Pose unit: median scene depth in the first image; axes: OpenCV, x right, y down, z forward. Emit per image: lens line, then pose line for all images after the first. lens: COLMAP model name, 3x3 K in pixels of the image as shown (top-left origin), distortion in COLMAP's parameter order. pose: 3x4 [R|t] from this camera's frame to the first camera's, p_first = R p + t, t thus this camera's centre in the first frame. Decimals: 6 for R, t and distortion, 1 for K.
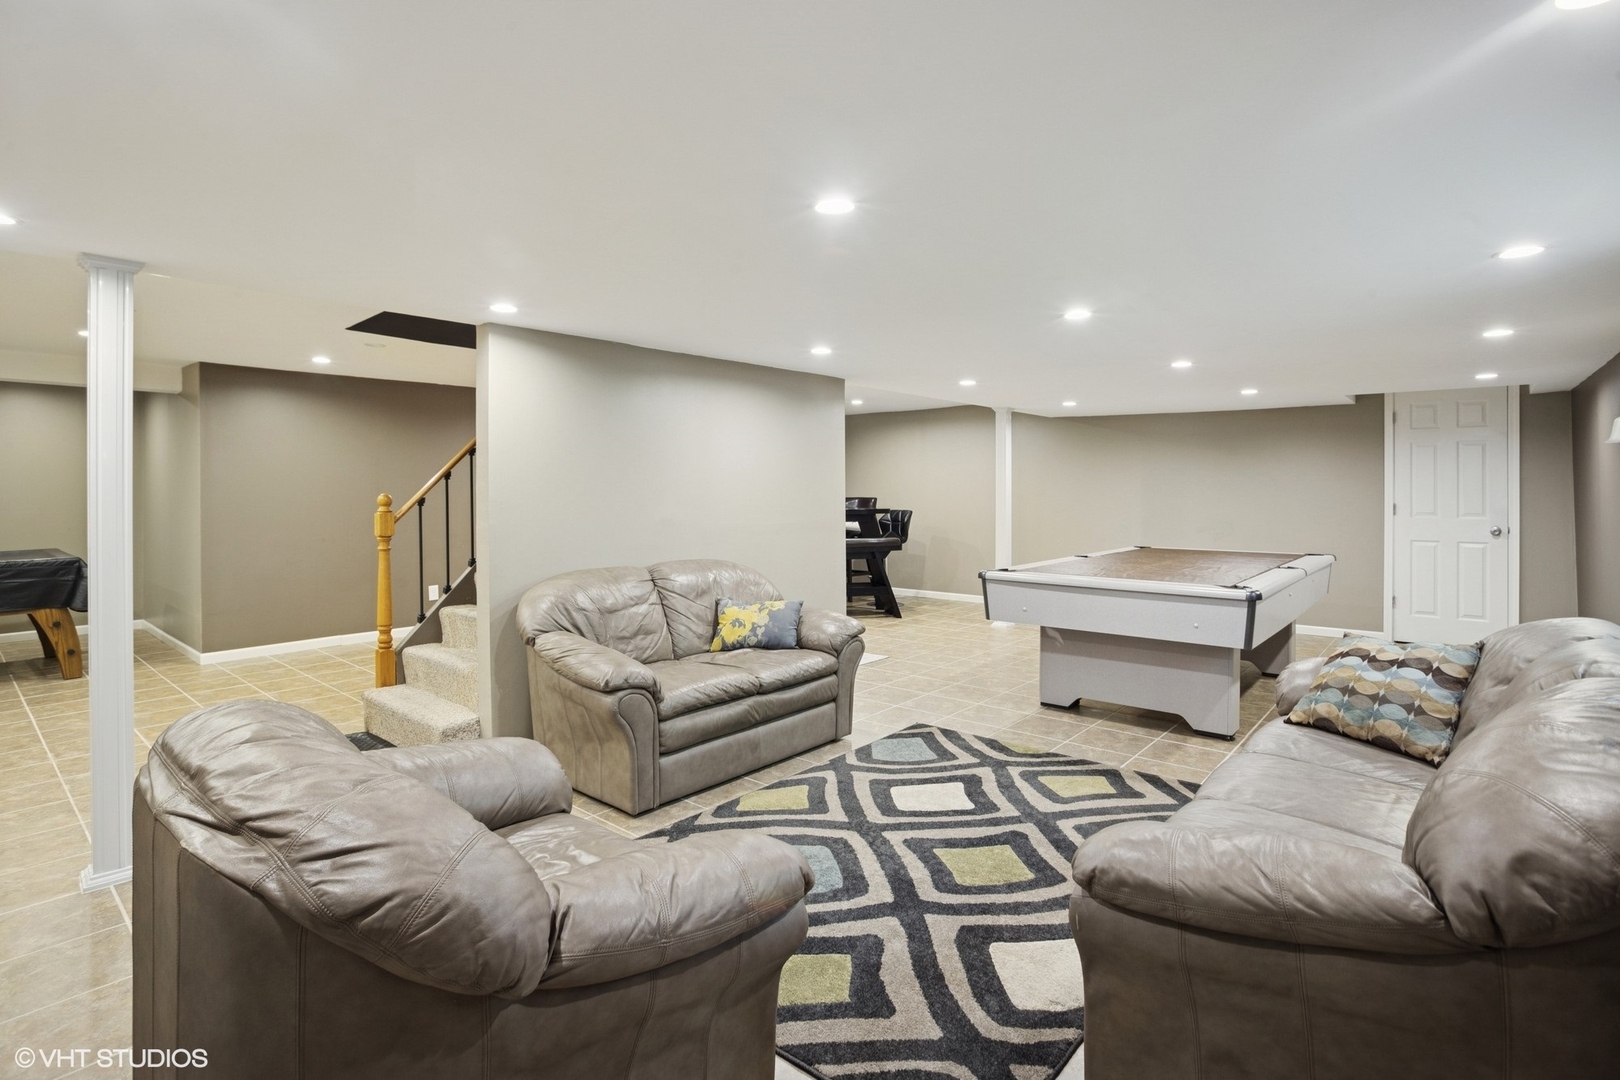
lens RADIAL K [[803.5, 0, 817.2], [0, 803.5, 485.0], [0, 0, 1]] dist [-0.048169, 0.000170]
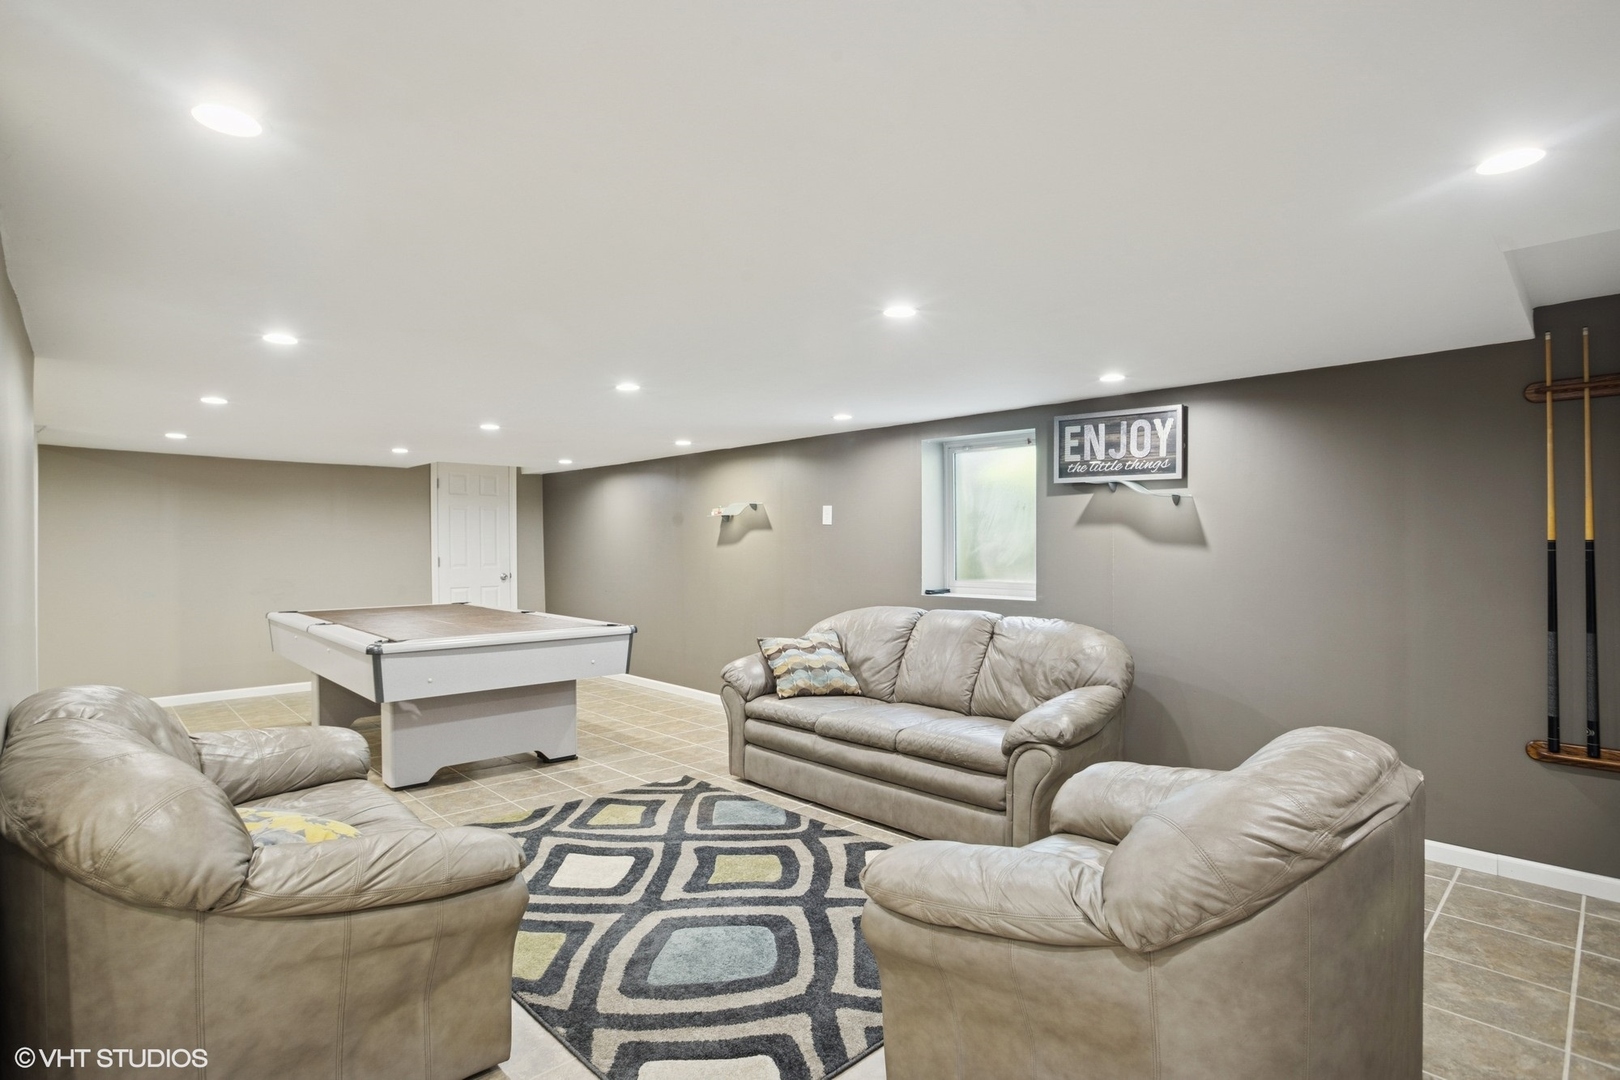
lens RADIAL K [[803.5, 0, 817.2], [0, 803.5, 485.0], [0, 0, 1]] dist [-0.048169, 0.000170]
pose [[0.099161, 0.068695, 0.992697, -0.763218], [-0.002006, 0.997626, -0.068835, -0.005792], [-0.995069, 0.004835, 0.099063, 0.601282]]
